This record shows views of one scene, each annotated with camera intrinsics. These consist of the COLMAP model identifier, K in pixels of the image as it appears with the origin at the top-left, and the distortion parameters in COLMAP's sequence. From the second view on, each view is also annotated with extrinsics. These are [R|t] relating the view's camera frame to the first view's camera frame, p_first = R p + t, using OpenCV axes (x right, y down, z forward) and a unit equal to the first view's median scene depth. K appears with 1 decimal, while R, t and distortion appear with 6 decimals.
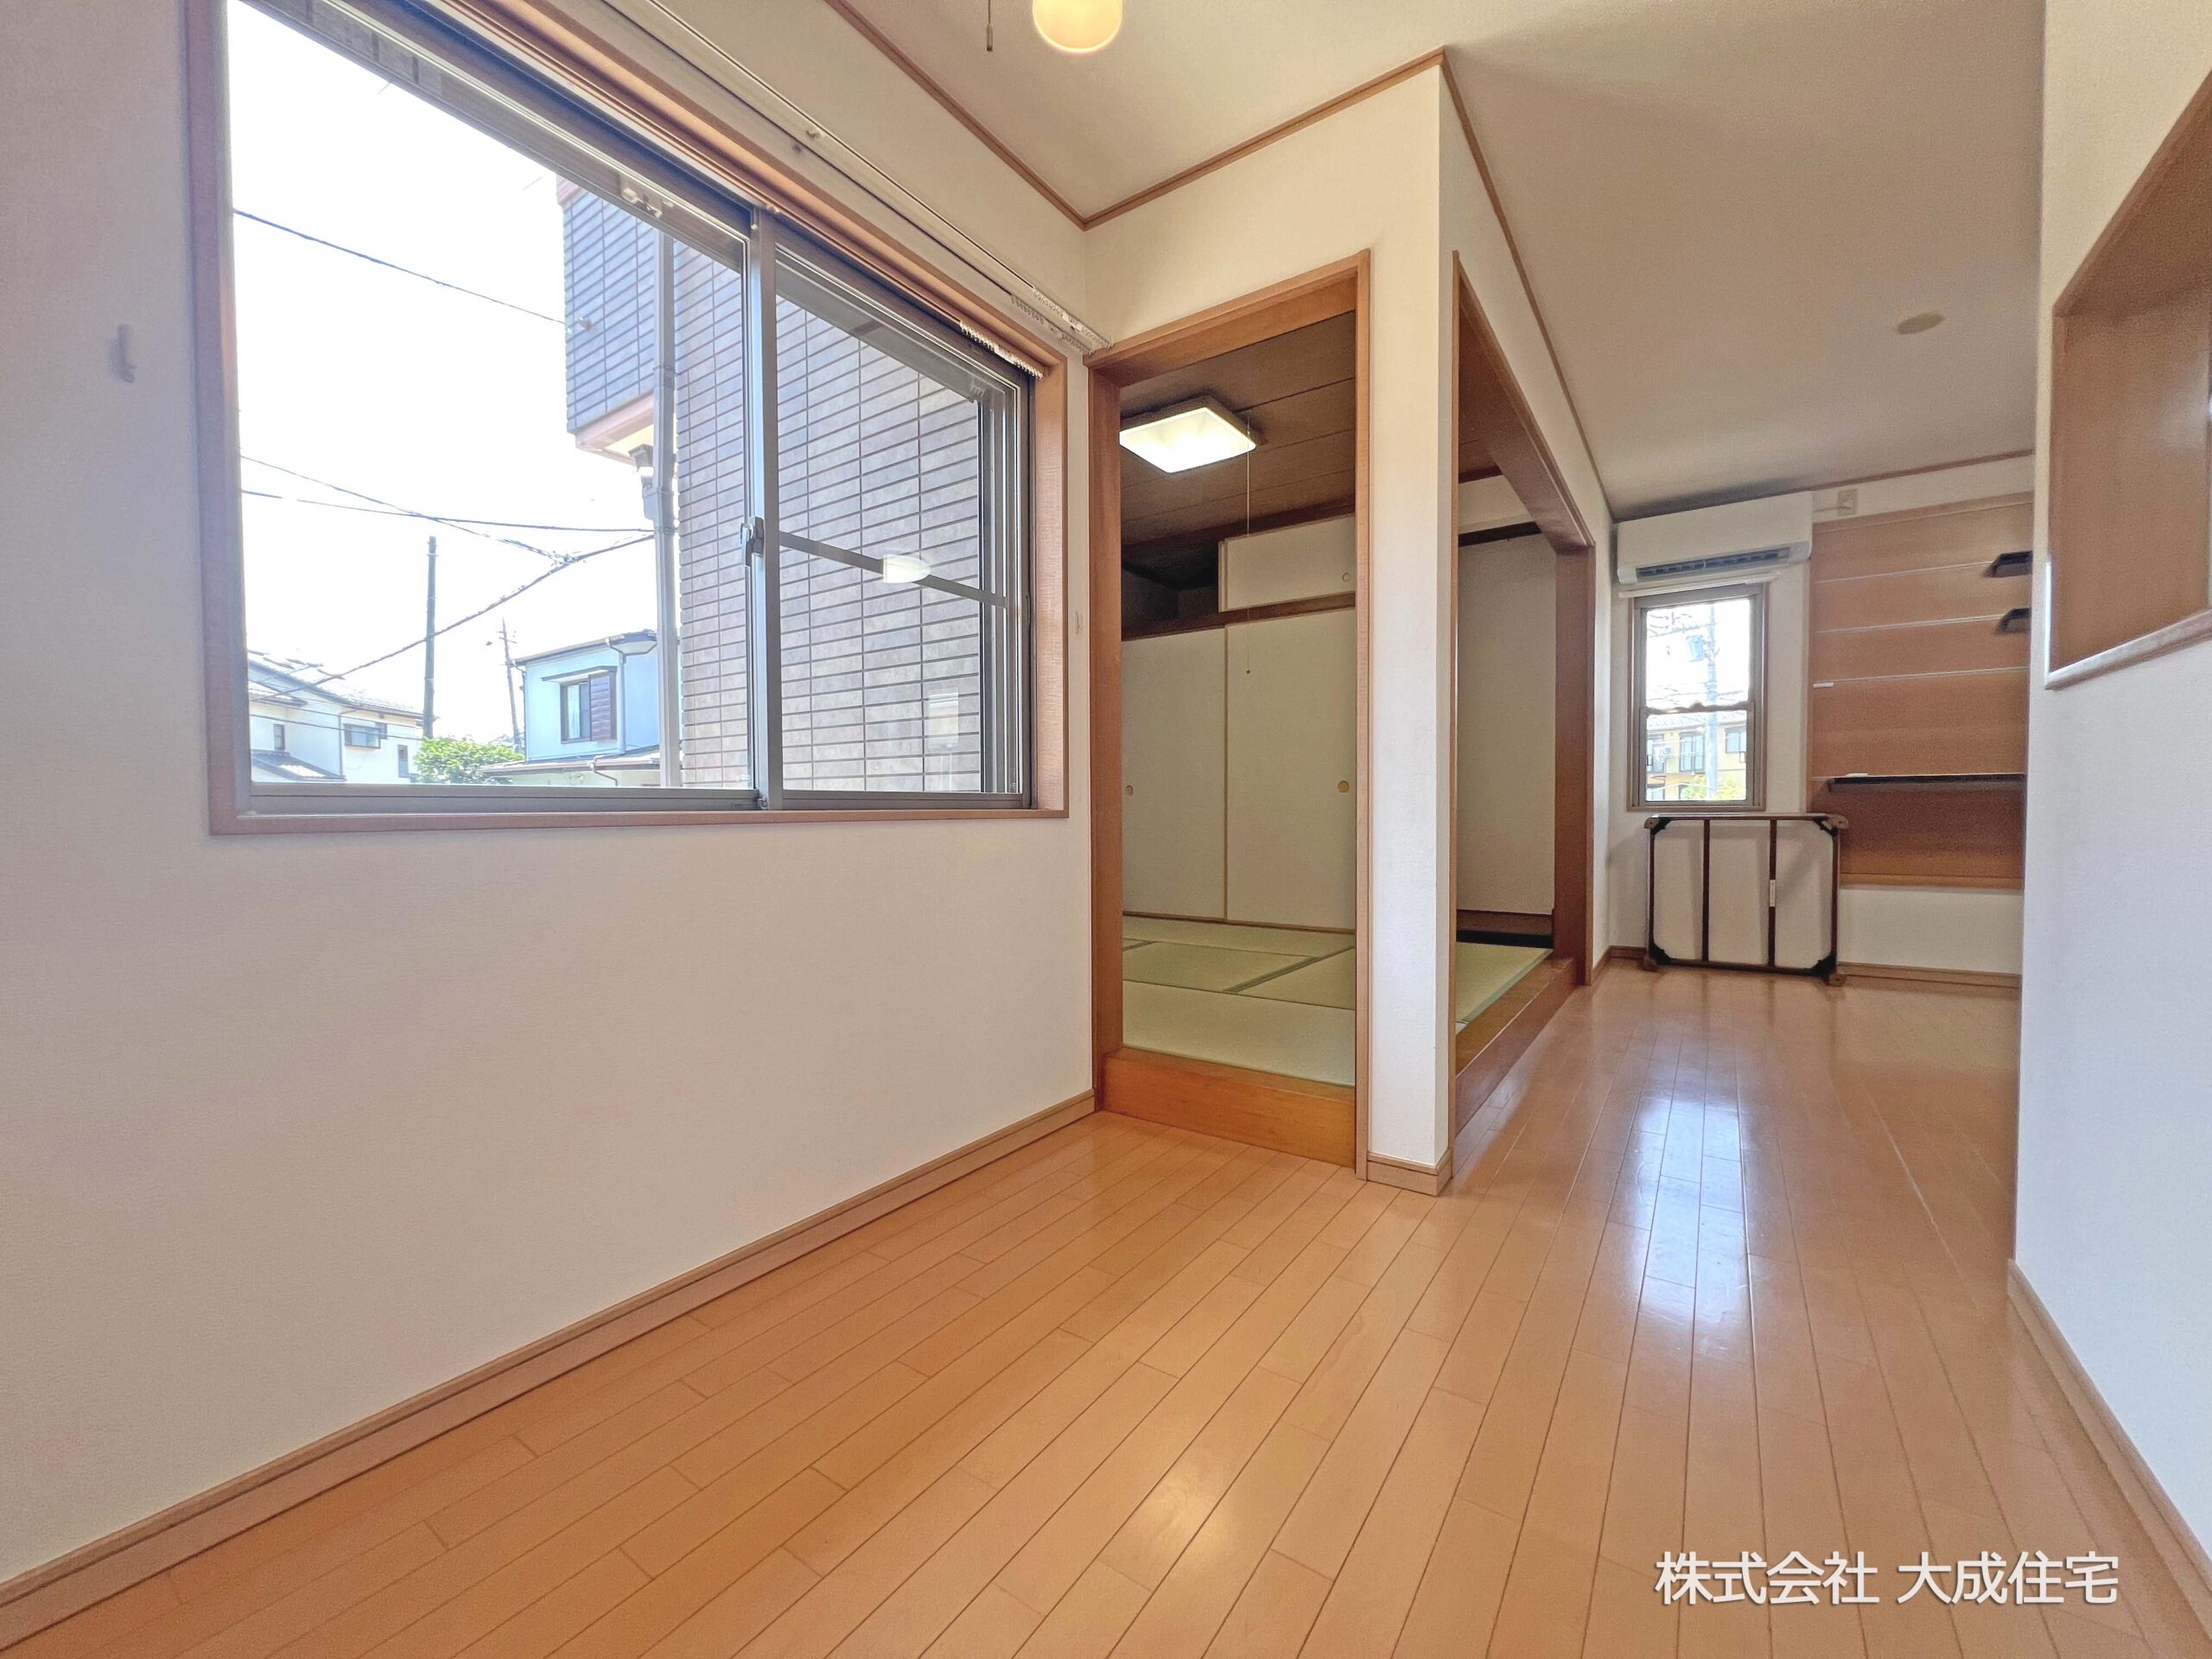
lens RADIAL K [[876.1, 0, 1106.5], [0, 876.1, 832.0], [0, 0, 1]] dist [-0.000992, -0.000095]
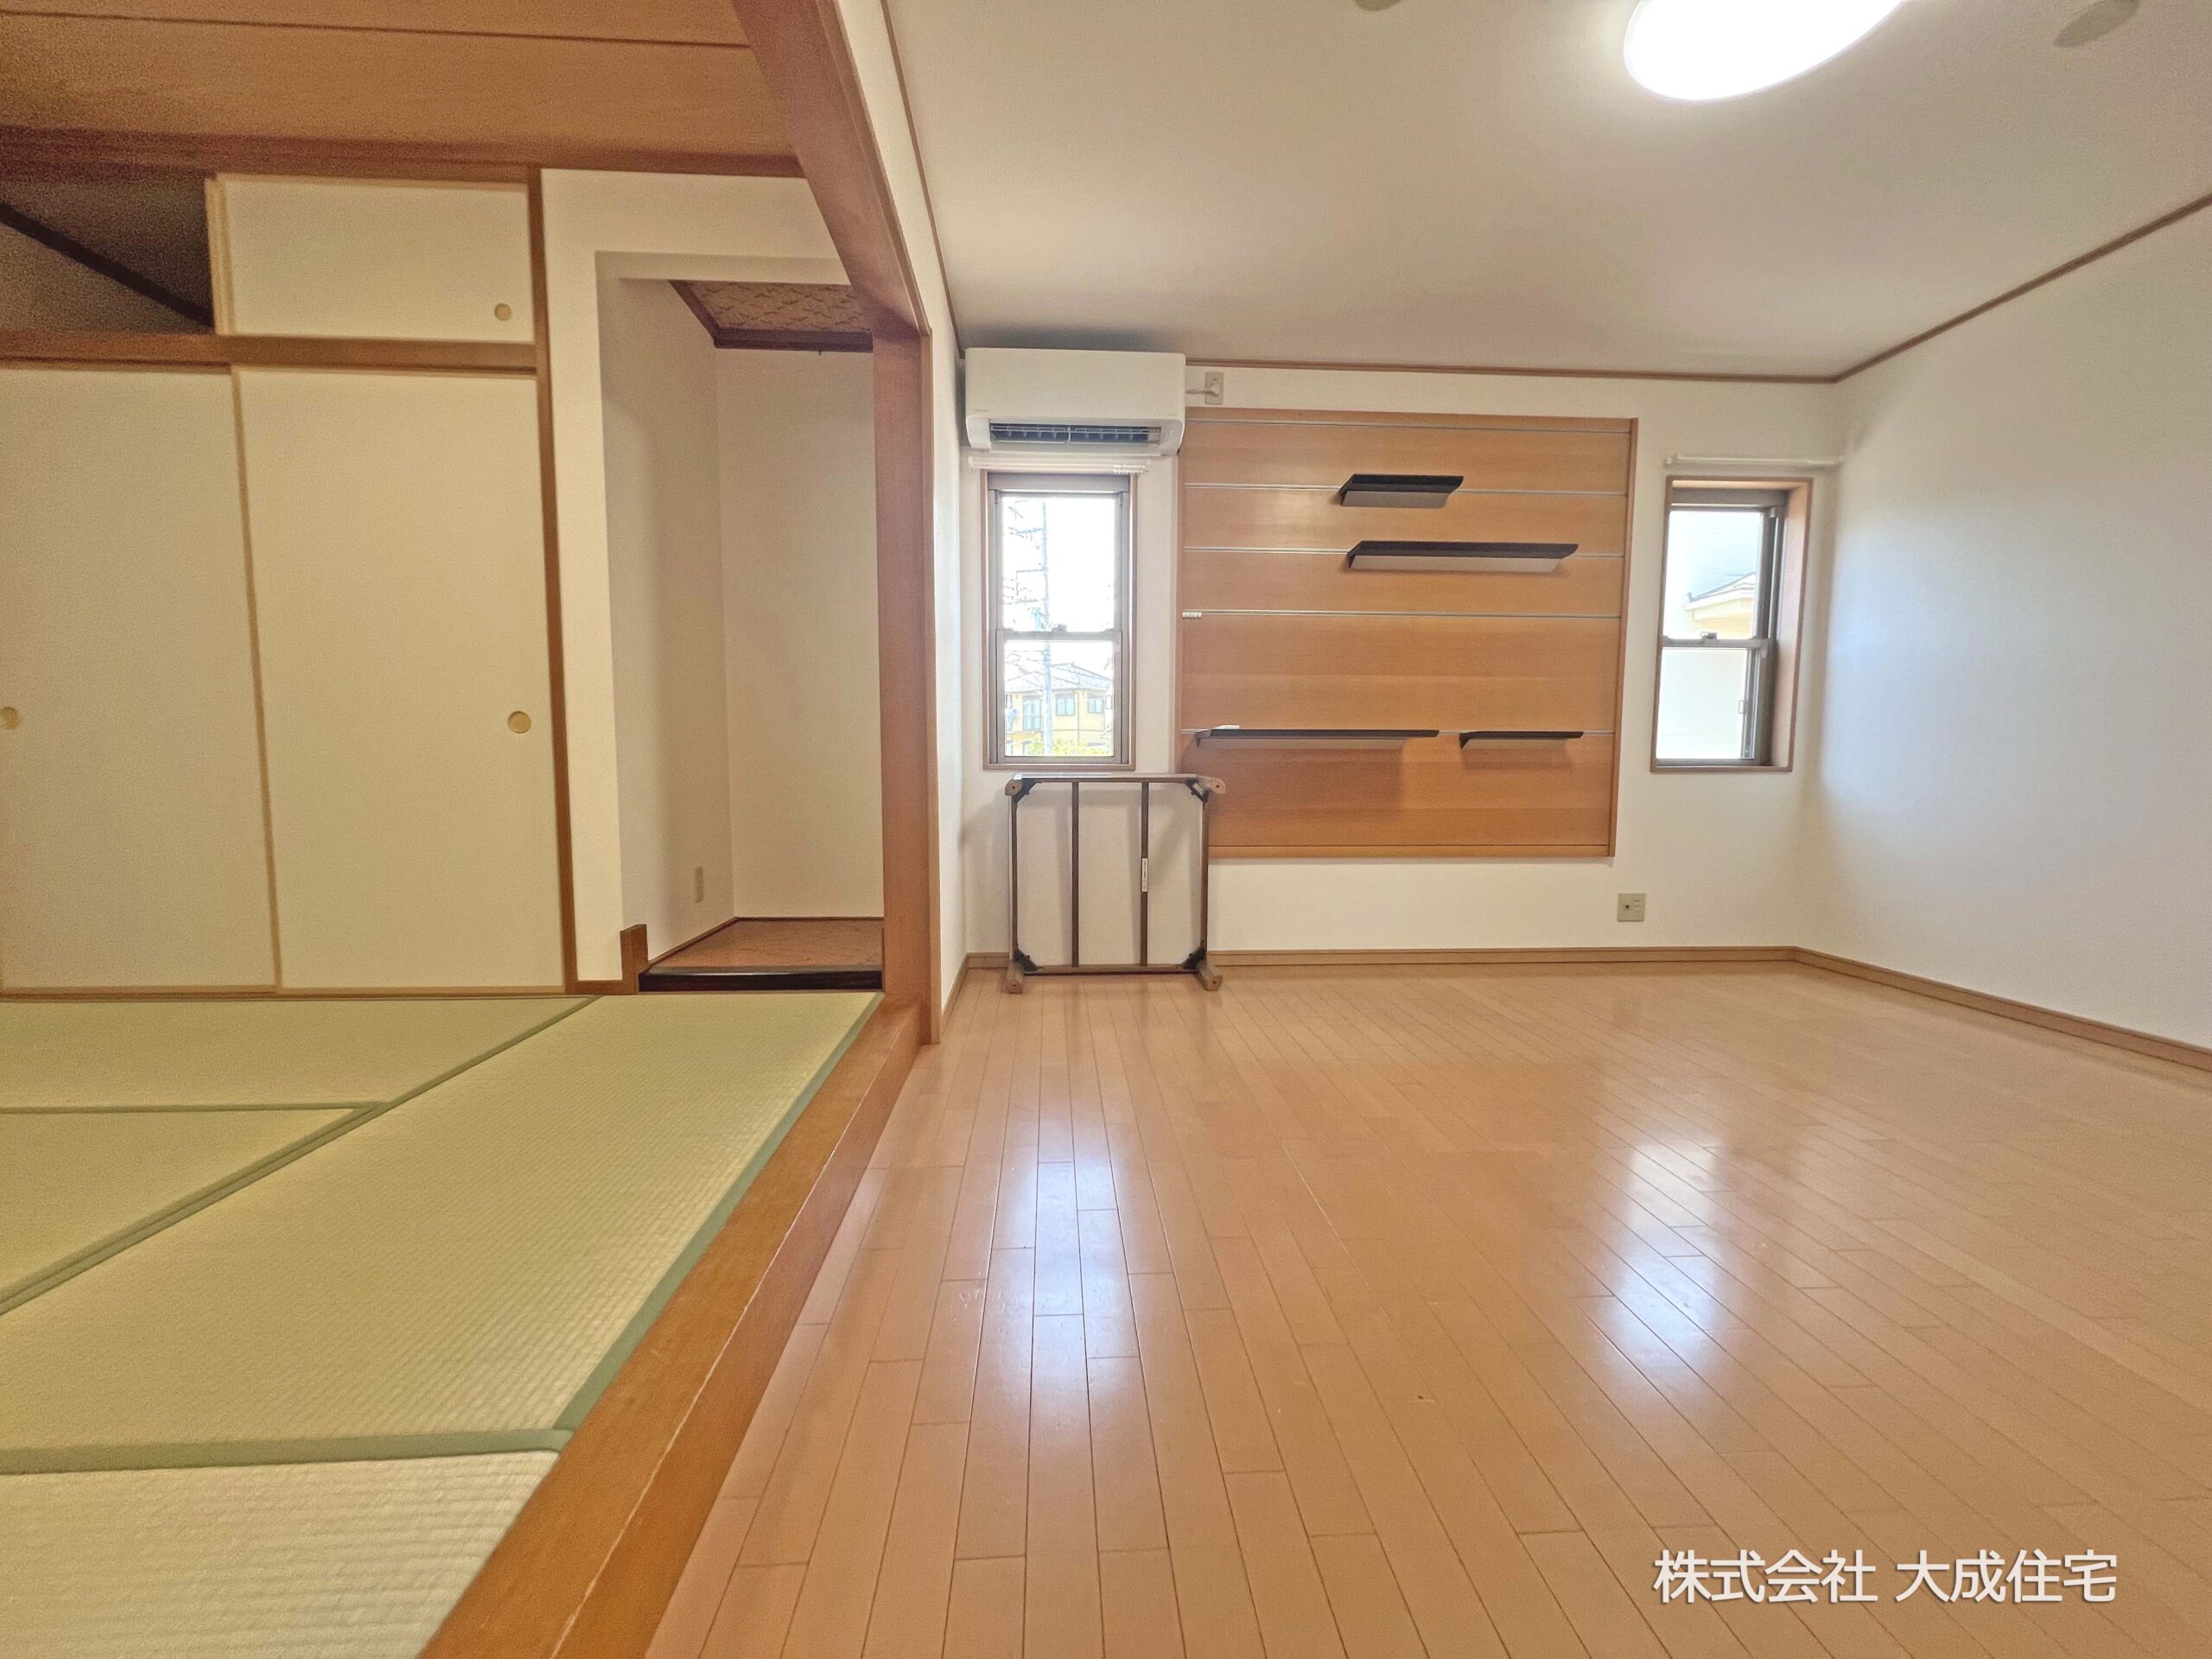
lens RADIAL K [[876.1, 0, 1103.6], [0, 876.1, 837.1], [0, 0, 1]] dist [-0.000992, -0.000095]
pose [[0.783111, -0.045878, 0.620187, 0.235802], [0.007995, 0.997935, 0.063727, -0.014465], [-0.621831, -0.044947, 0.781861, 0.395323]]
